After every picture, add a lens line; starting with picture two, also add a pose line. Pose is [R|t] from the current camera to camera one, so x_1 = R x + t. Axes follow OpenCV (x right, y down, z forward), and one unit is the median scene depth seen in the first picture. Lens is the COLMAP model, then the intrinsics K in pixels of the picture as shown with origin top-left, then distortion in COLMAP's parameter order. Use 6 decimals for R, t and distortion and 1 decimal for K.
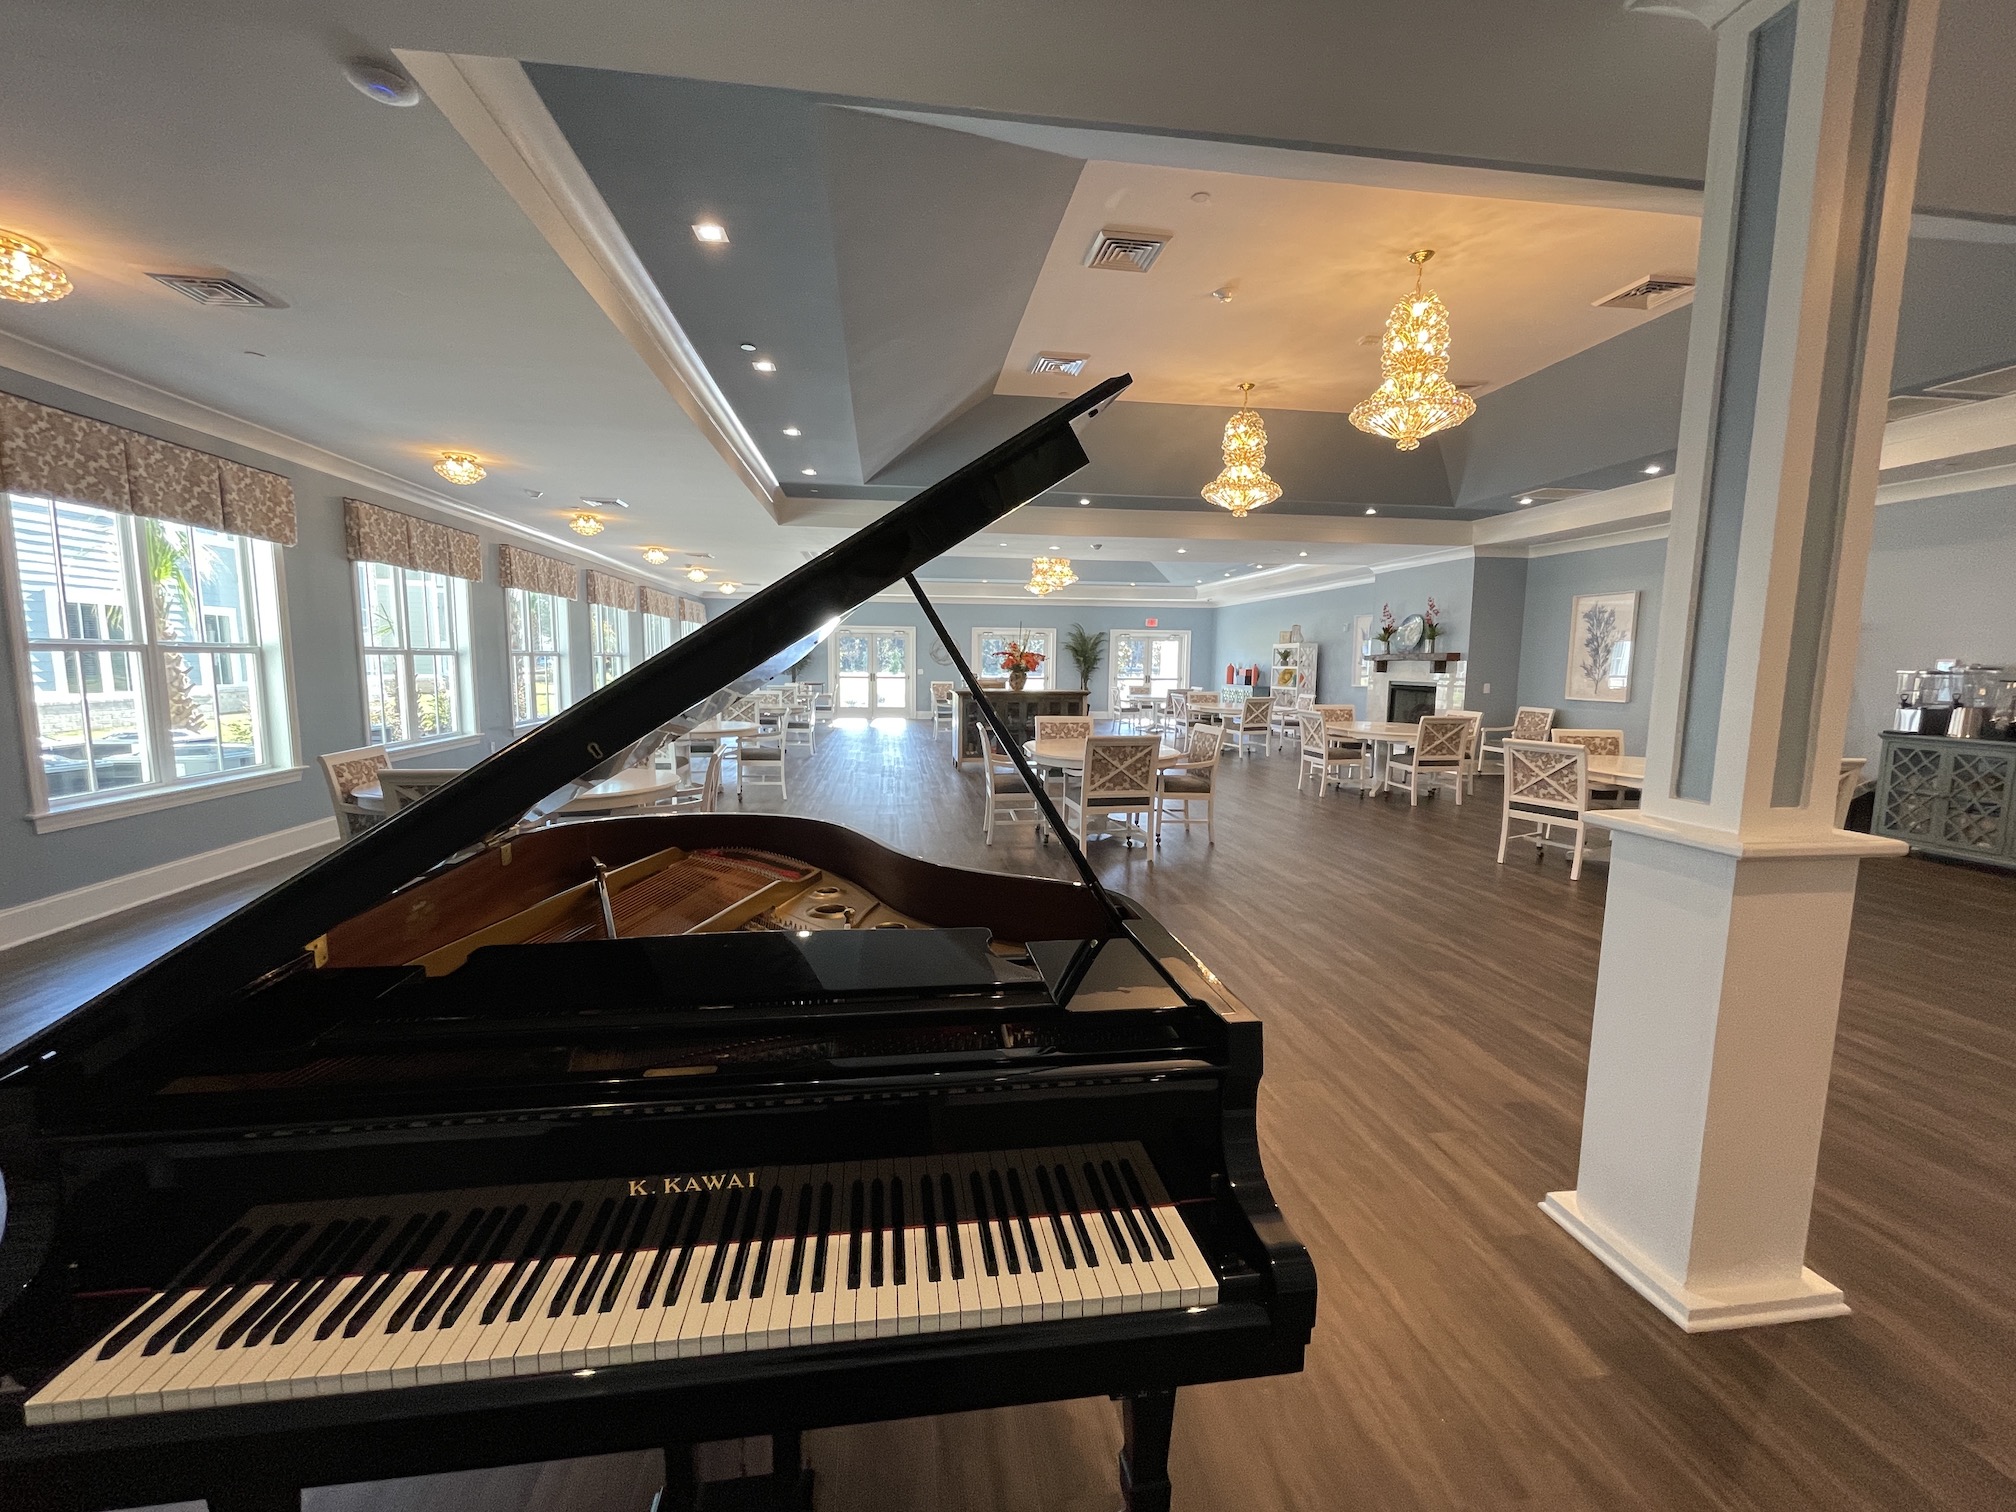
lens RADIAL K [[819.7, 0, 998.7], [0, 819.7, 758.6], [0, 0, 1]] dist [-0.002081, 0.000231]
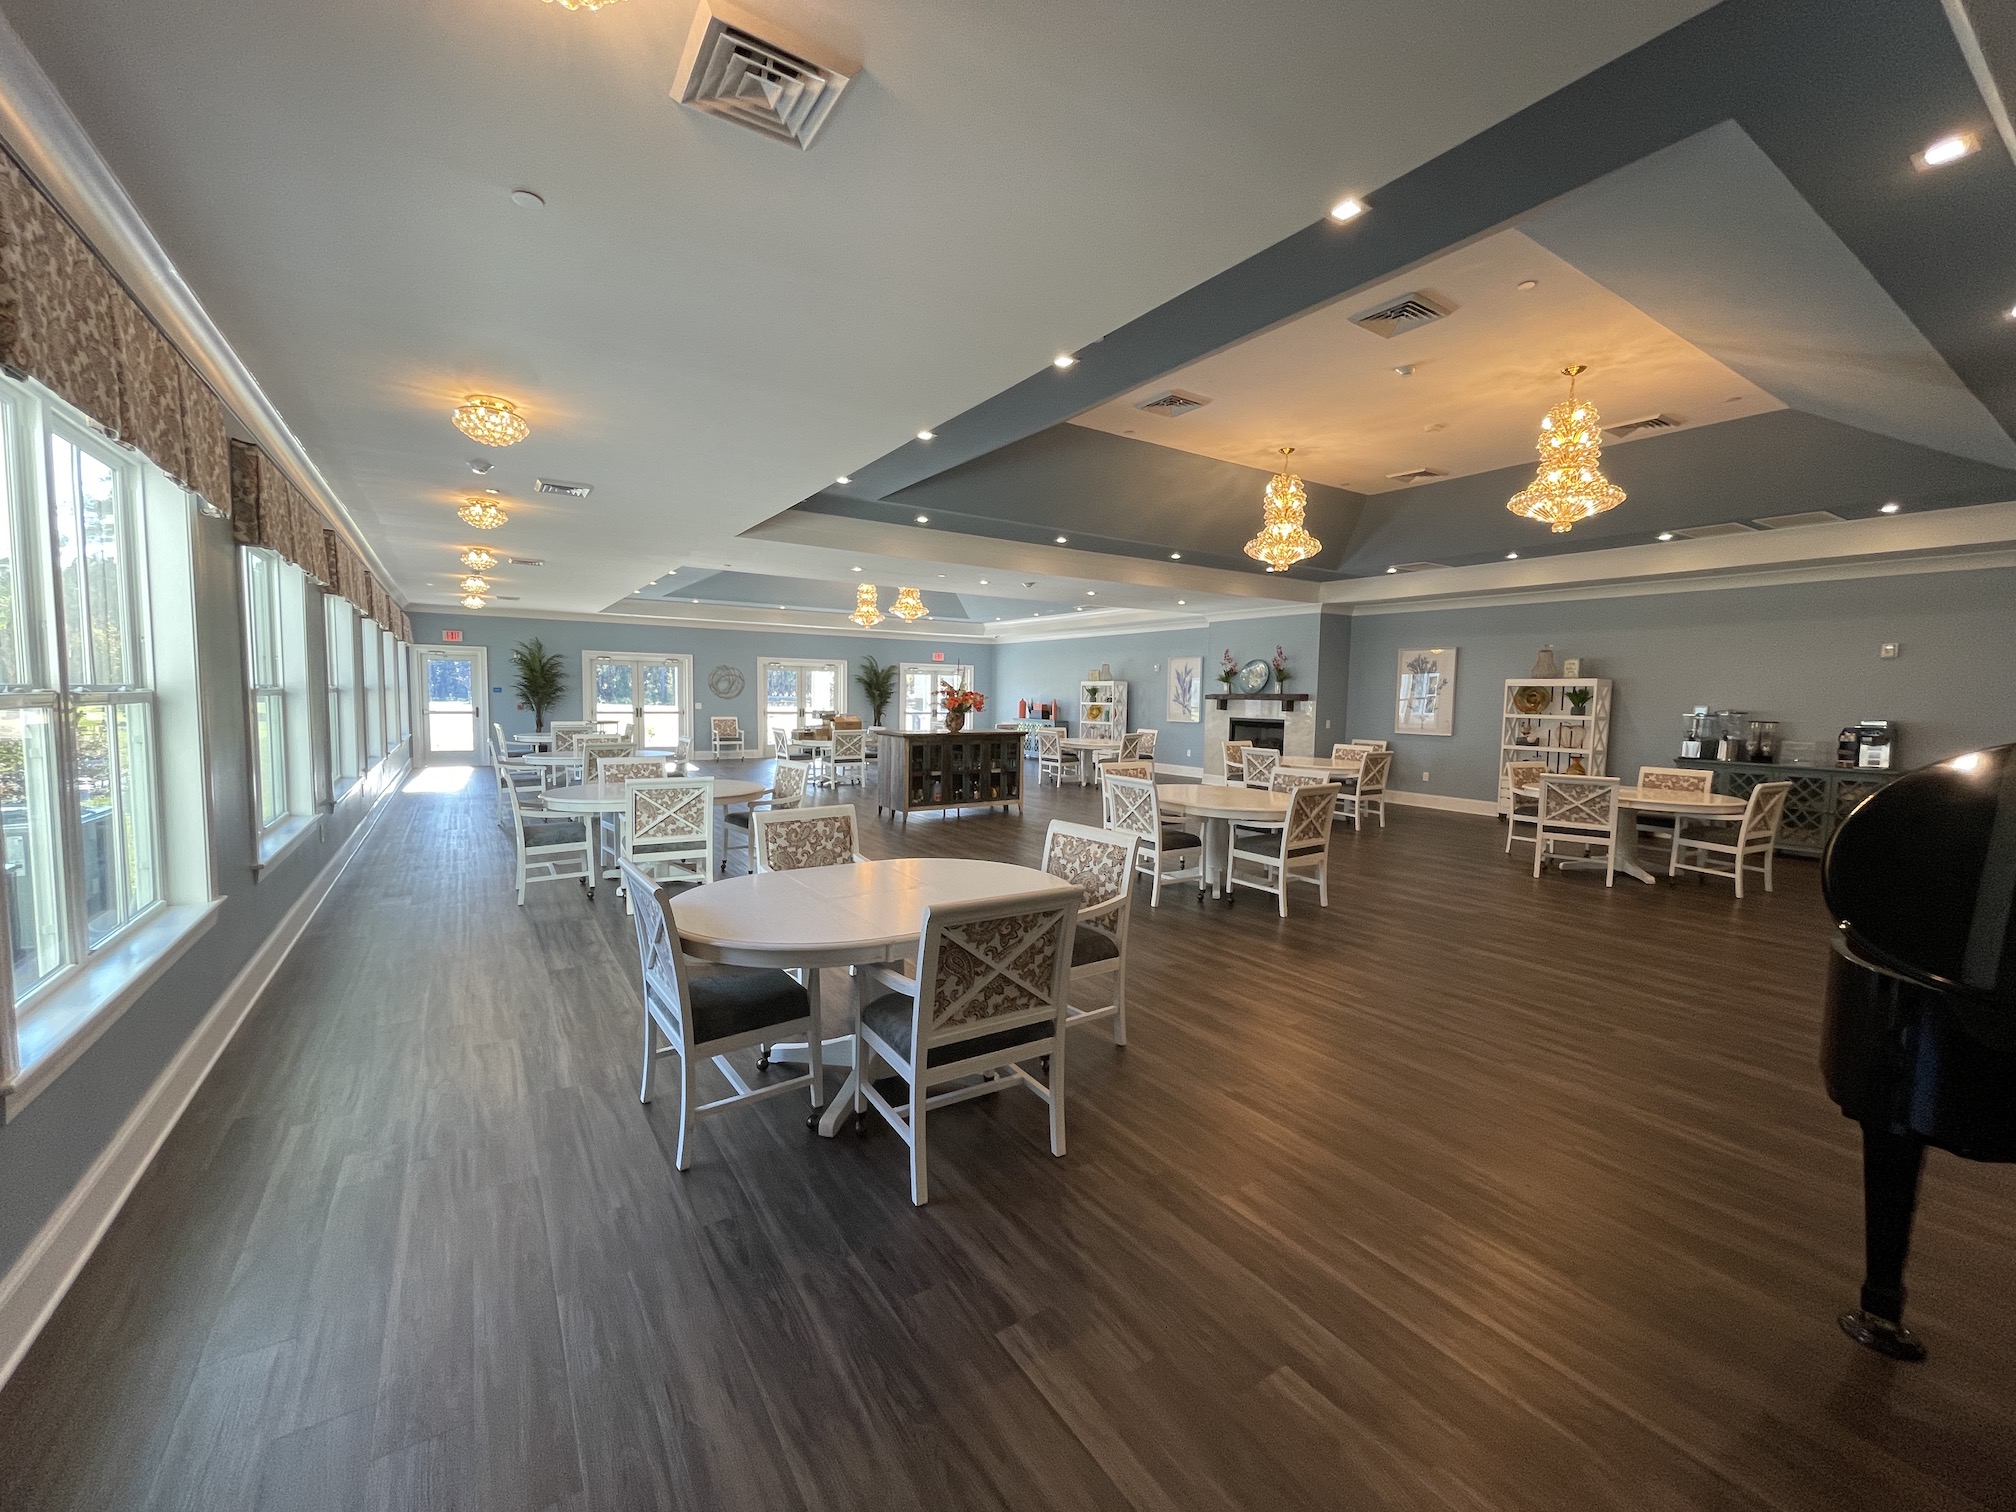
lens RADIAL K [[819.7, 0, 998.7], [0, 819.7, 758.6], [0, 0, 1]] dist [-0.002081, 0.000231]
pose [[0.905508, -0.028178, 0.423393, -0.424461], [0.042579, 0.998790, -0.024591, -0.035339], [-0.422188, 0.040295, 0.905612, 0.173965]]
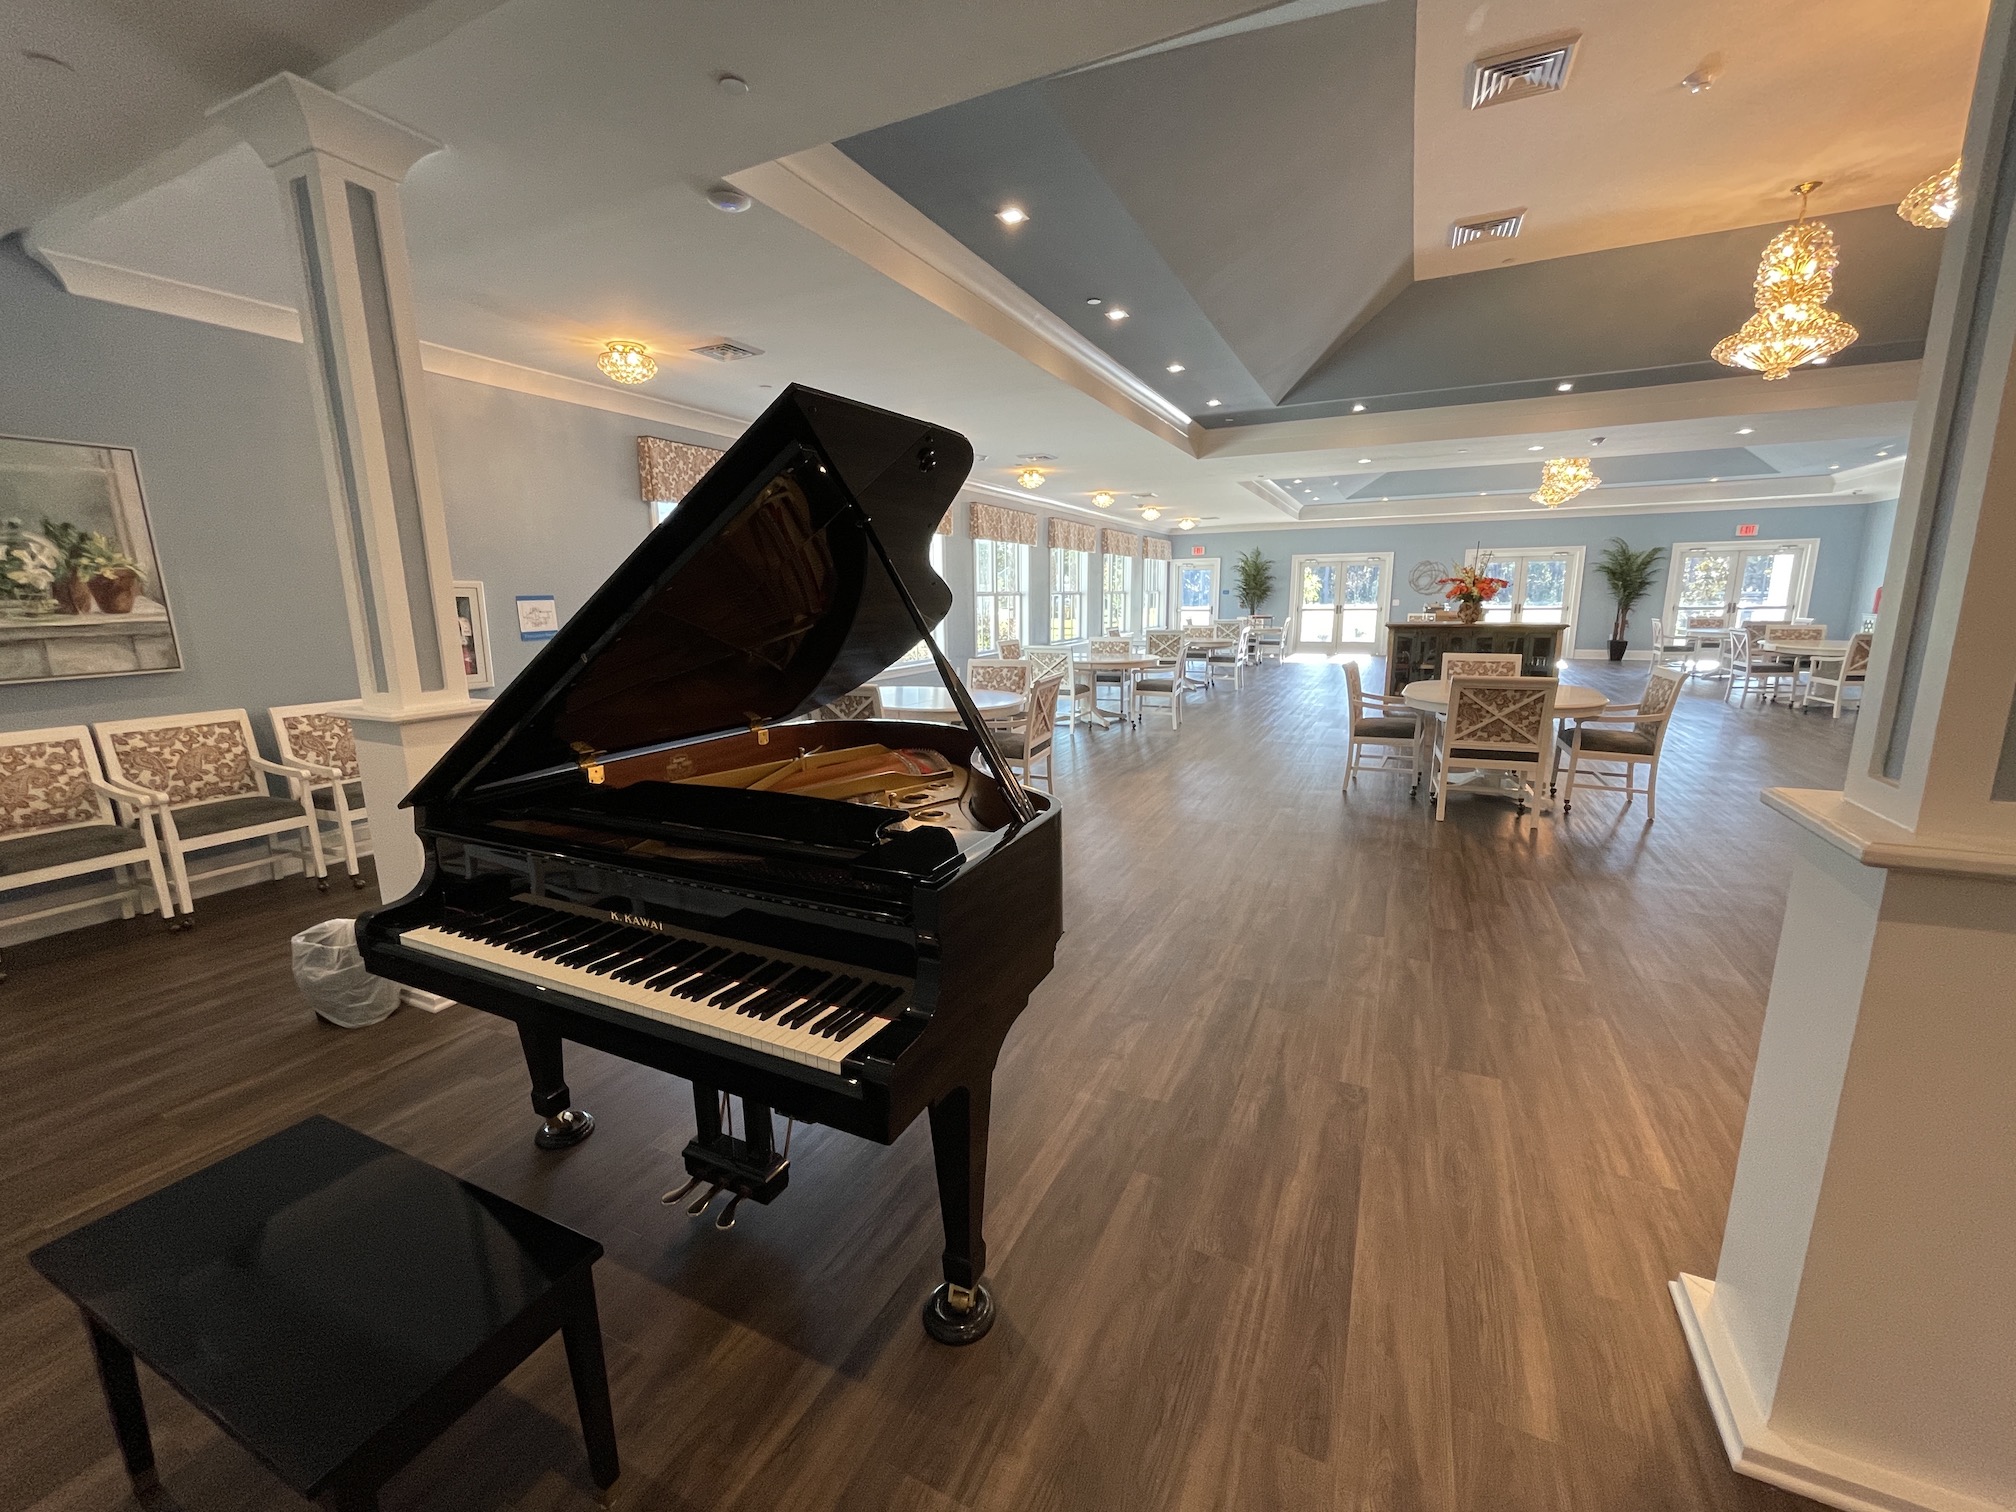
lens RADIAL K [[822.5, 0, 997.5], [0, 822.5, 753.8], [0, 0, 1]] dist [-0.002637, -0.000296]
pose [[0.828738, 0.083839, -0.553321, 0.132077], [-0.043421, 0.995367, 0.085783, 0.000482], [0.557950, -0.047066, 0.828539, 0.004410]]
